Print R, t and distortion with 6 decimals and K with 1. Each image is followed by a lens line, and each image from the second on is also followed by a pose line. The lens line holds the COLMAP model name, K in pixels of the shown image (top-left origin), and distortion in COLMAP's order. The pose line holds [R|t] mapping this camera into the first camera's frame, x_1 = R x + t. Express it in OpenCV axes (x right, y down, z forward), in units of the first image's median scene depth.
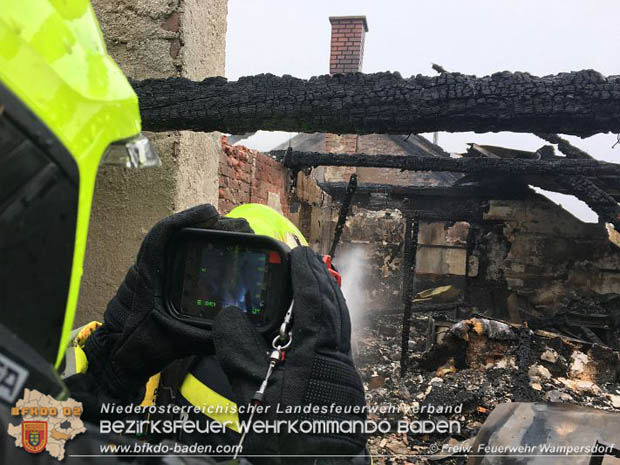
lens RADIAL K [[527.7, 0, 309.5], [0, 527.7, 238.4], [0, 0, 1]] dist [0.055663, -0.052517]
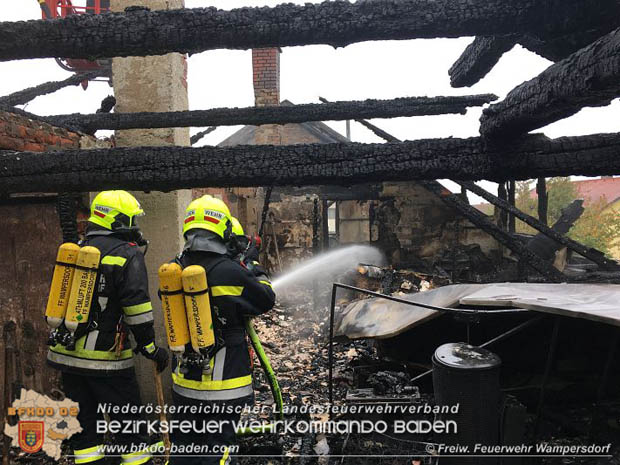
lens RADIAL K [[527.7, 0, 312.0], [0, 527.7, 234.7], [0, 0, 1]] dist [0.055663, -0.052517]
pose [[0.991202, -0.085046, 0.101421, 0.020603], [0.081945, 0.996044, 0.034368, -0.000866], [-0.103943, -0.025755, 0.994250, -0.297496]]
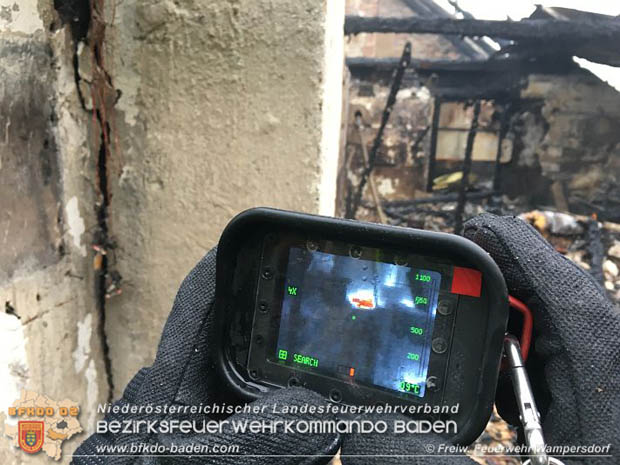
lens RADIAL K [[527.7, 0, 307.6], [0, 527.7, 236.1], [0, 0, 1]] dist [0.055663, -0.052517]
pose [[0.999581, -0.018663, 0.022138, -0.059547], [0.013581, 0.977432, 0.210813, -0.002128], [-0.025573, -0.210424, 0.977276, 0.076891]]
